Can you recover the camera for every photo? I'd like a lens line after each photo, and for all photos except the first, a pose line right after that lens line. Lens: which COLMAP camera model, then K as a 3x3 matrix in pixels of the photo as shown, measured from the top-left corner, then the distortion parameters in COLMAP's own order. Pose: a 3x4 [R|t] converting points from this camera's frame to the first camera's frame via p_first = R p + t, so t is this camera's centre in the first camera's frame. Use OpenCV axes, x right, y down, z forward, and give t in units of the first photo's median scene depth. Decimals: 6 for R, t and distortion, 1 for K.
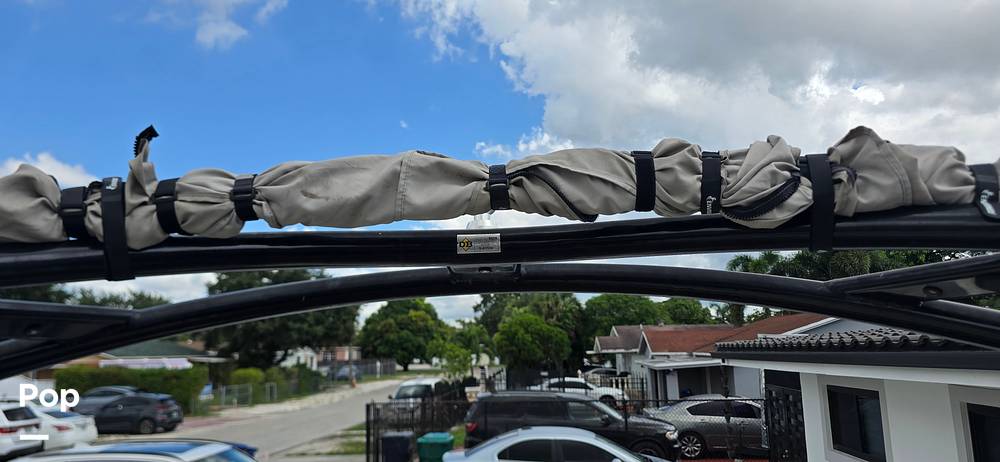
lens RADIAL K [[673.0, 0, 500.9], [0, 673.0, 228.3], [0, 0, 1]] dist [0.008722, -0.000184]
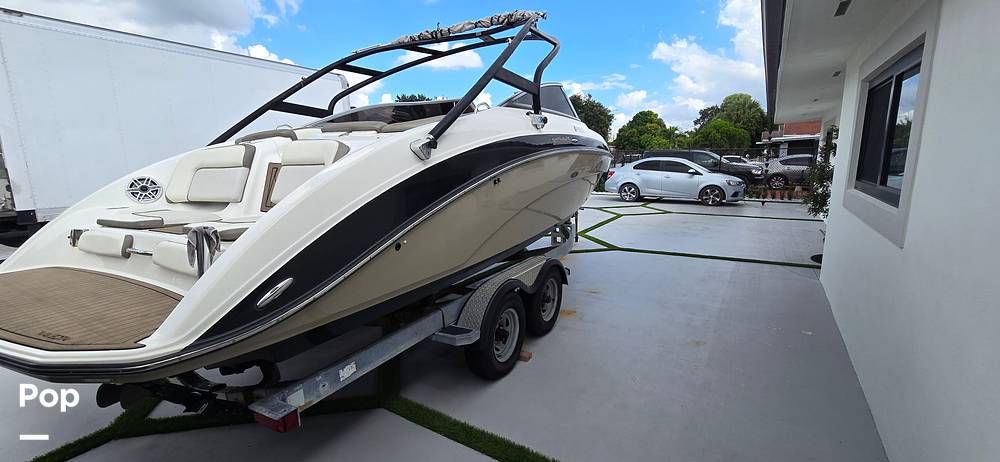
lens RADIAL K [[413.0, 0, 498.8], [0, 413.0, 230.8], [0, 0, 1]] dist [0.003743, -0.000578]
pose [[0.875947, 0.095740, -0.472811, 0.073739], [0.075391, 0.940897, 0.330194, 0.016917], [0.476480, -0.324878, 0.816958, -0.096382]]
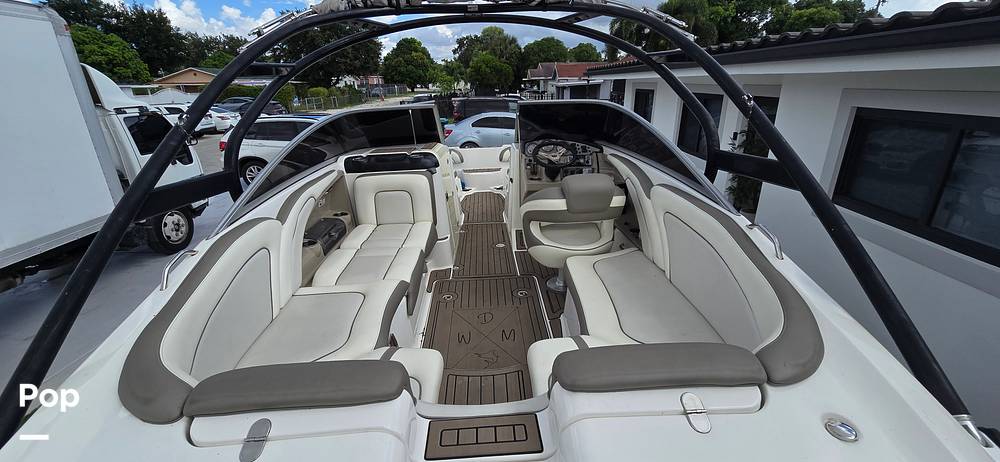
lens RADIAL K [[413.0, 0, 500.3], [0, 413.0, 227.7], [0, 0, 1]] dist [0.003743, -0.000578]
pose [[0.997716, -0.013921, 0.066101, -0.001537], [-0.020629, 0.869000, 0.494382, -0.002099], [-0.064324, -0.494617, 0.866728, -0.062766]]
